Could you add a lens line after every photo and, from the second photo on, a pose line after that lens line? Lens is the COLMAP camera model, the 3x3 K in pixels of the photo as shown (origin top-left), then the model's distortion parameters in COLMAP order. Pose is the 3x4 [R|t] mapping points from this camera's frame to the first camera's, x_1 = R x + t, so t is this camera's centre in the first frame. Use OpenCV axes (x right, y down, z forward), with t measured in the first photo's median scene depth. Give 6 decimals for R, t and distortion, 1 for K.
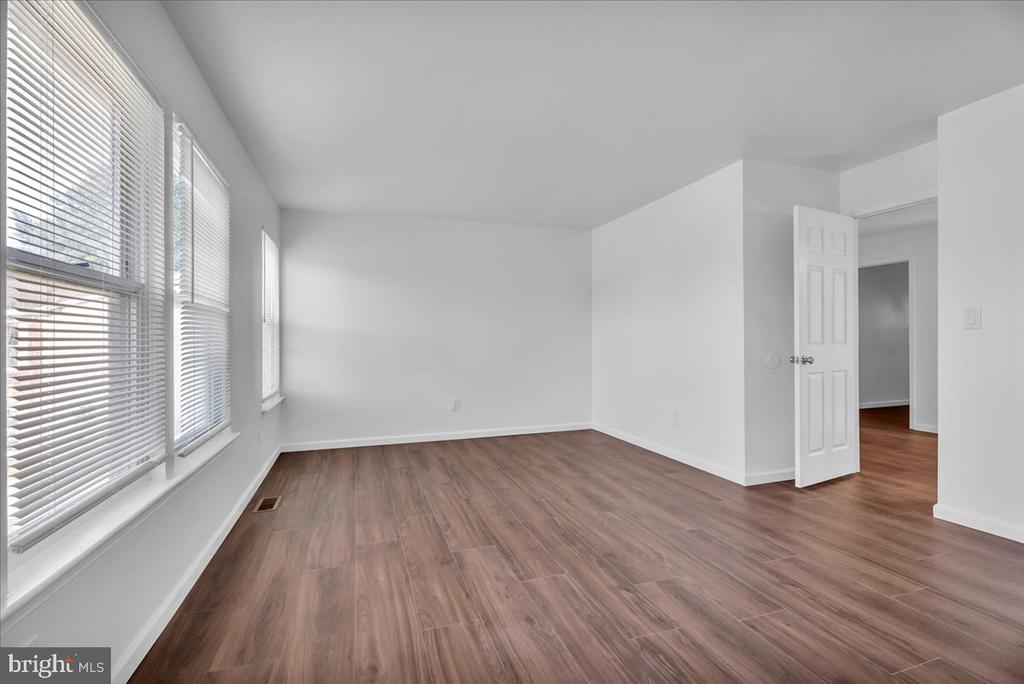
lens RADIAL K [[457.8, 0, 512.2], [0, 457.8, 340.4], [0, 0, 1]] dist [0.001325, -0.001515]
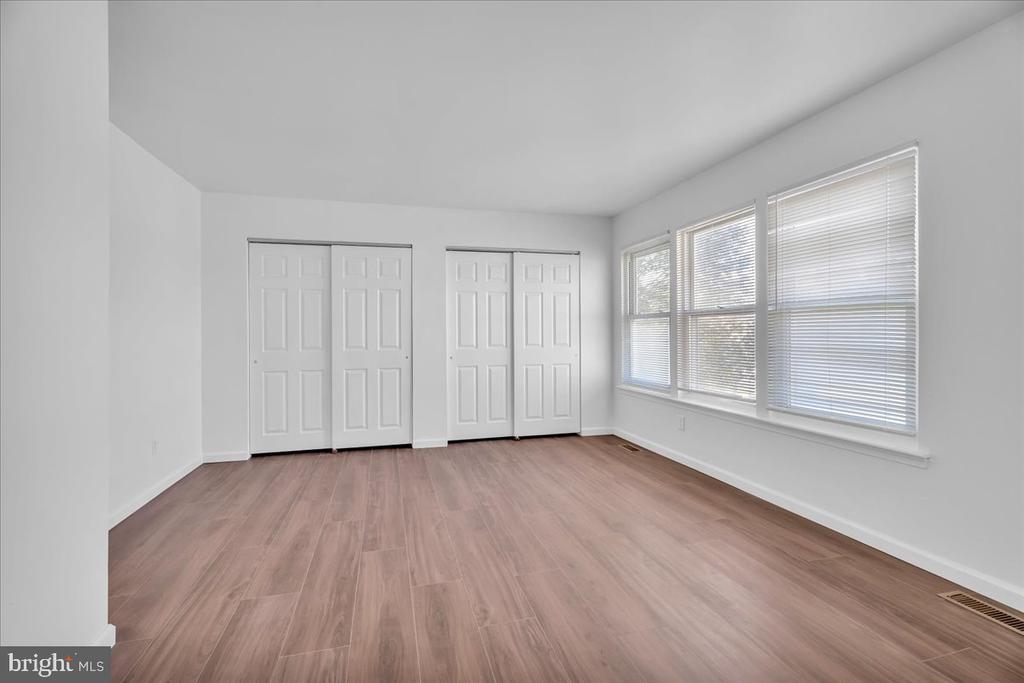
lens RADIAL K [[457.8, 0, 511.5], [0, 457.8, 336.4], [0, 0, 1]] dist [0.001325, -0.001515]
pose [[-0.998576, 0.014834, 0.051244, 0.061680], [0.015142, 0.999870, 0.005621, -0.017237], [-0.051154, 0.006389, -0.998670, 1.973331]]
